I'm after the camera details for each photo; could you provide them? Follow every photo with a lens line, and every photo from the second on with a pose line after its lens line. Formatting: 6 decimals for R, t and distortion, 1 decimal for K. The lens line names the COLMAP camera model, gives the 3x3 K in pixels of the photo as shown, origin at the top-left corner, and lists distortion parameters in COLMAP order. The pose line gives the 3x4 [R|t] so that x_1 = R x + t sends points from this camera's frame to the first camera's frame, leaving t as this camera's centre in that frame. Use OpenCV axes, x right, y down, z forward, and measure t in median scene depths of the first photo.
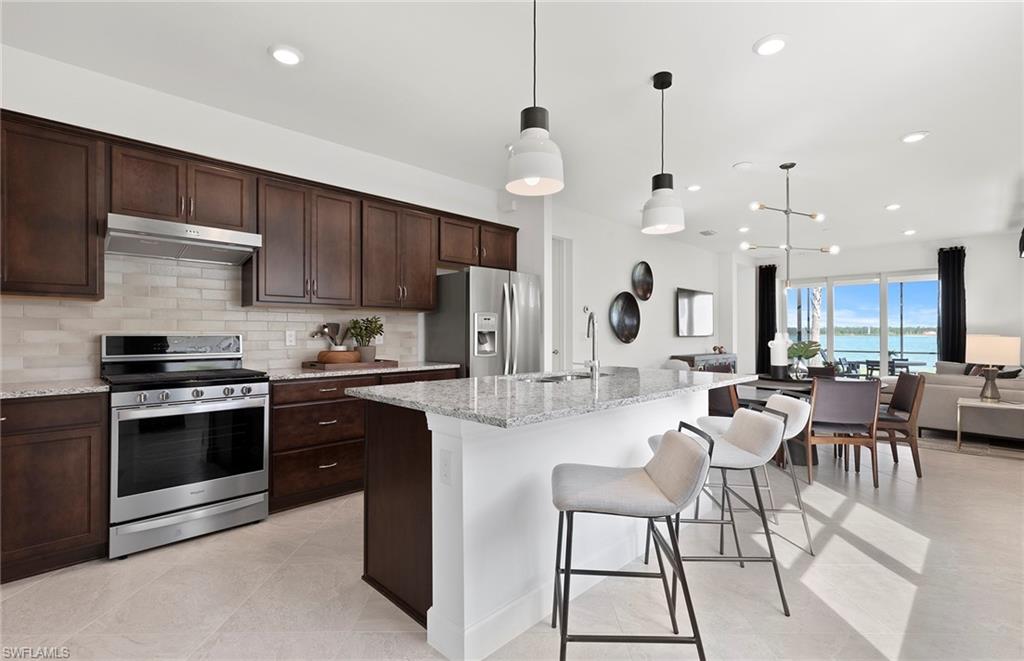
lens RADIAL K [[464.8, 0, 512.0], [0, 464.8, 330.5], [0, 0, 1]] dist [0.008820, 0.000036]
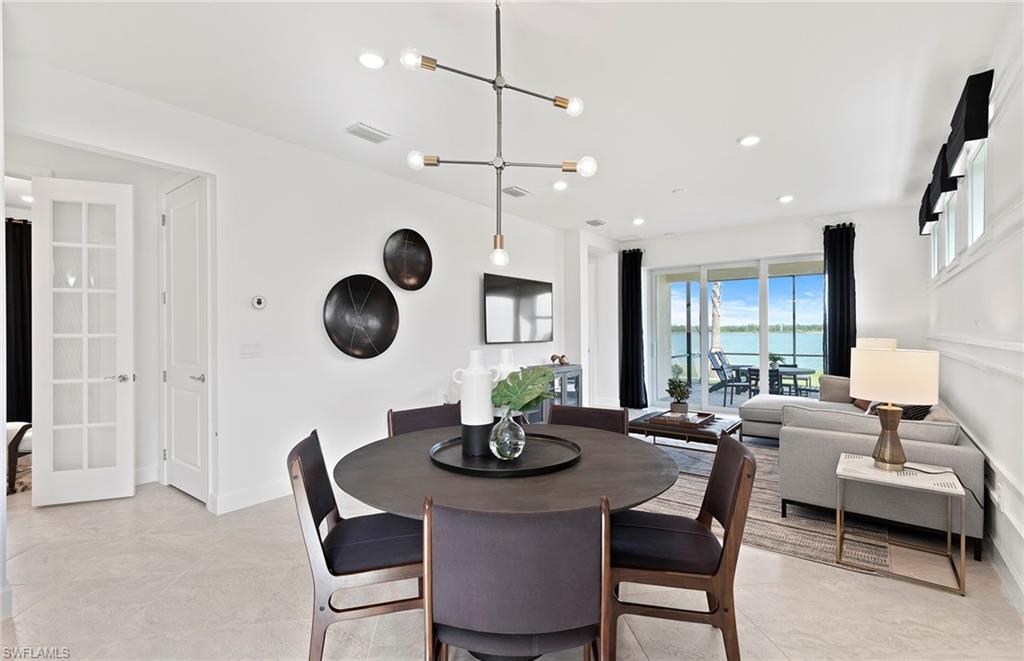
lens RADIAL K [[464.8, 0, 512.0], [0, 464.8, 330.5], [0, 0, 1]] dist [0.008820, 0.000036]
pose [[0.991805, -0.005068, 0.127657, 0.314327], [0.004797, 0.999986, 0.002431, -0.008652], [-0.127667, -0.001799, 0.991815, 0.315305]]
